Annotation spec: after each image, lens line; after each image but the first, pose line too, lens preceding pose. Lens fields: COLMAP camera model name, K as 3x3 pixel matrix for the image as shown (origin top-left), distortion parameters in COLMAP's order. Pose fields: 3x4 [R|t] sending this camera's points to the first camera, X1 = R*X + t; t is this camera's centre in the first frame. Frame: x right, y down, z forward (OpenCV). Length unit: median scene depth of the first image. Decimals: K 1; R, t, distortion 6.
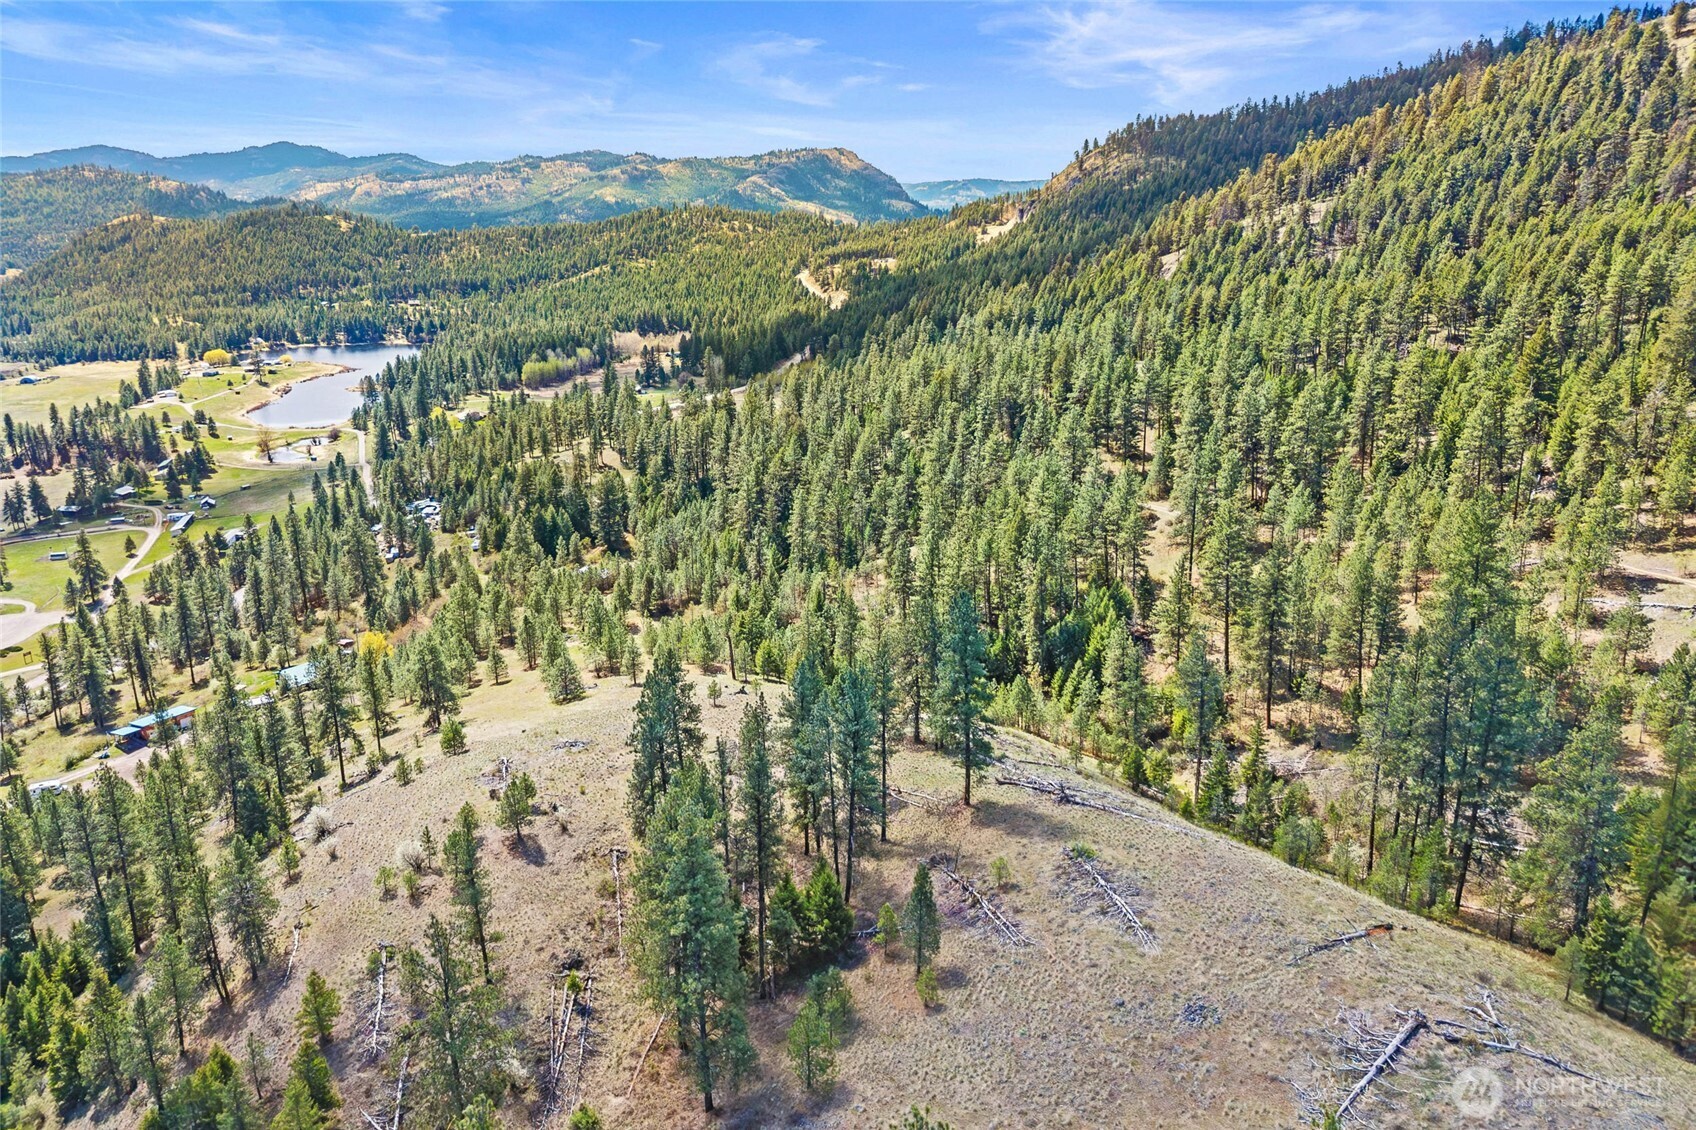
lens RADIAL K [[1109.6, 0, 830.9], [0, 1109.6, 526.2], [0, 0, 1]] dist [0.012967, -0.015378]
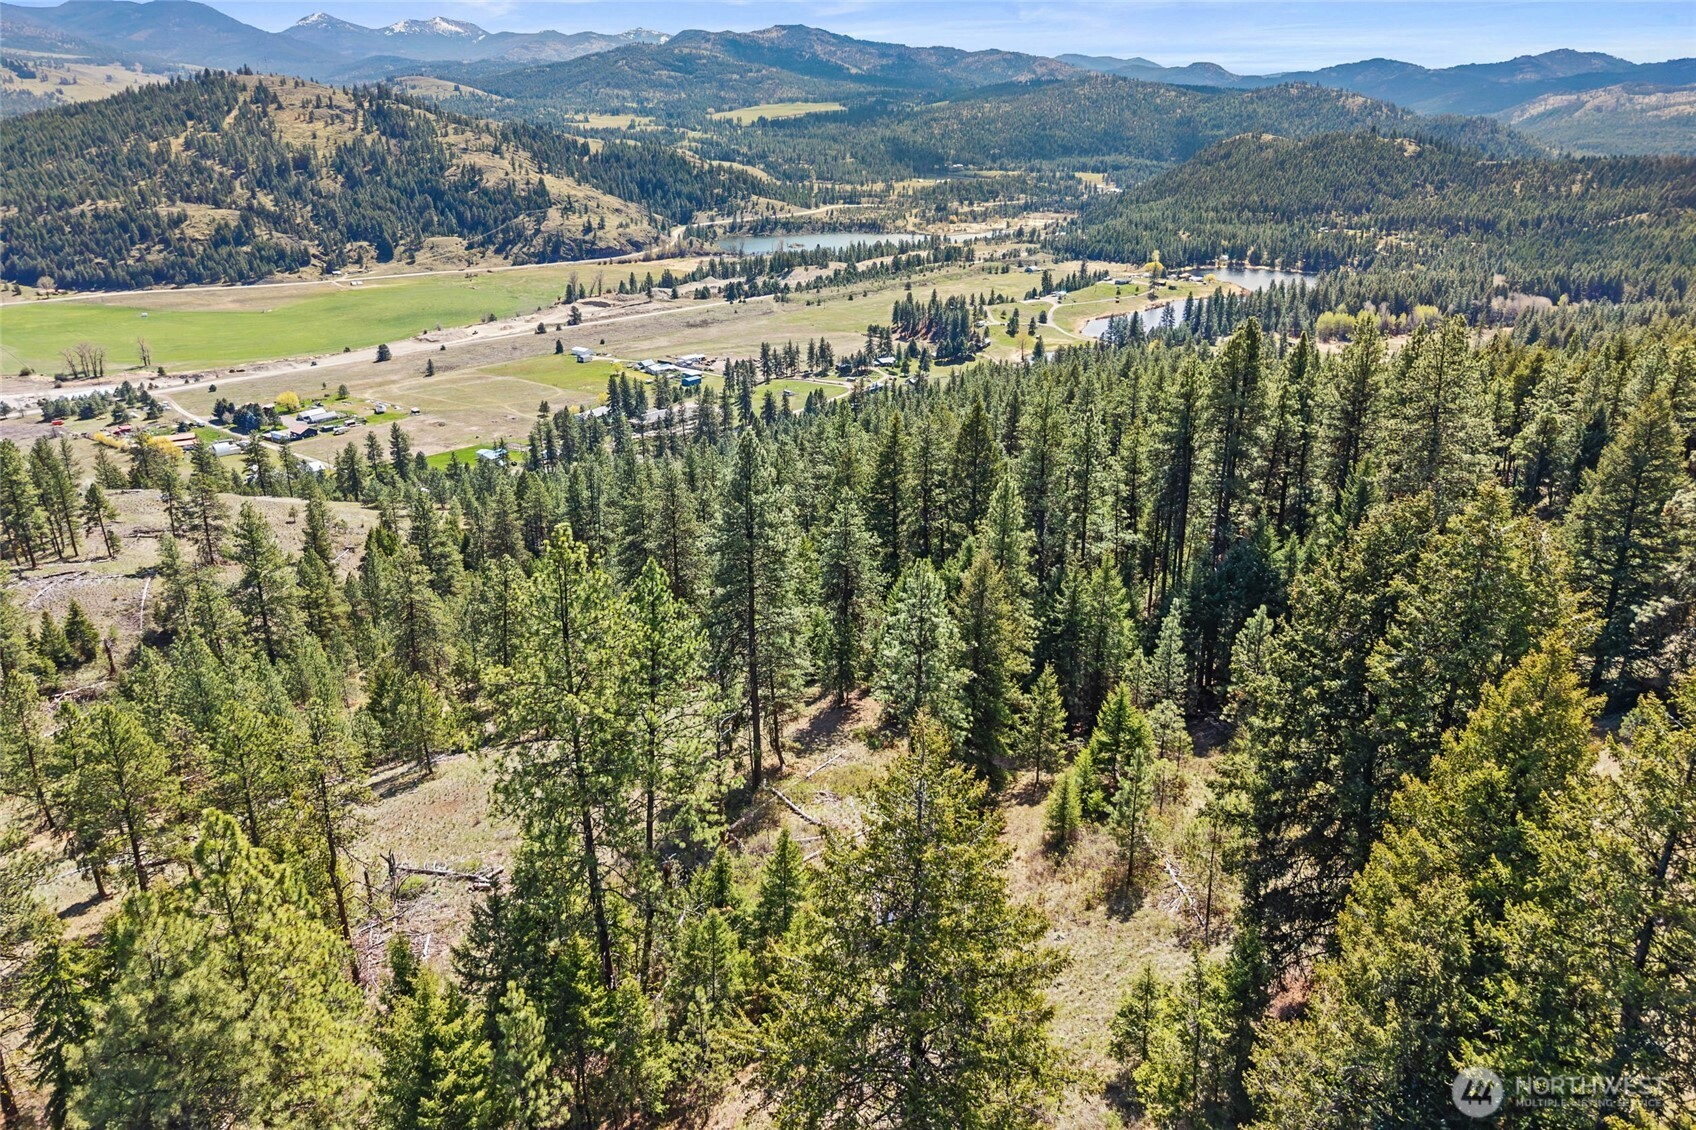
lens RADIAL K [[1109.6, 0, 868.7], [0, 1109.6, 502.1], [0, 0, 1]] dist [0.012967, -0.015378]
pose [[0.561096, 0.280611, -0.778735, 0.187095], [-0.238119, 0.955736, 0.172821, -0.039932], [0.792761, 0.088463, 0.603079, 0.081803]]
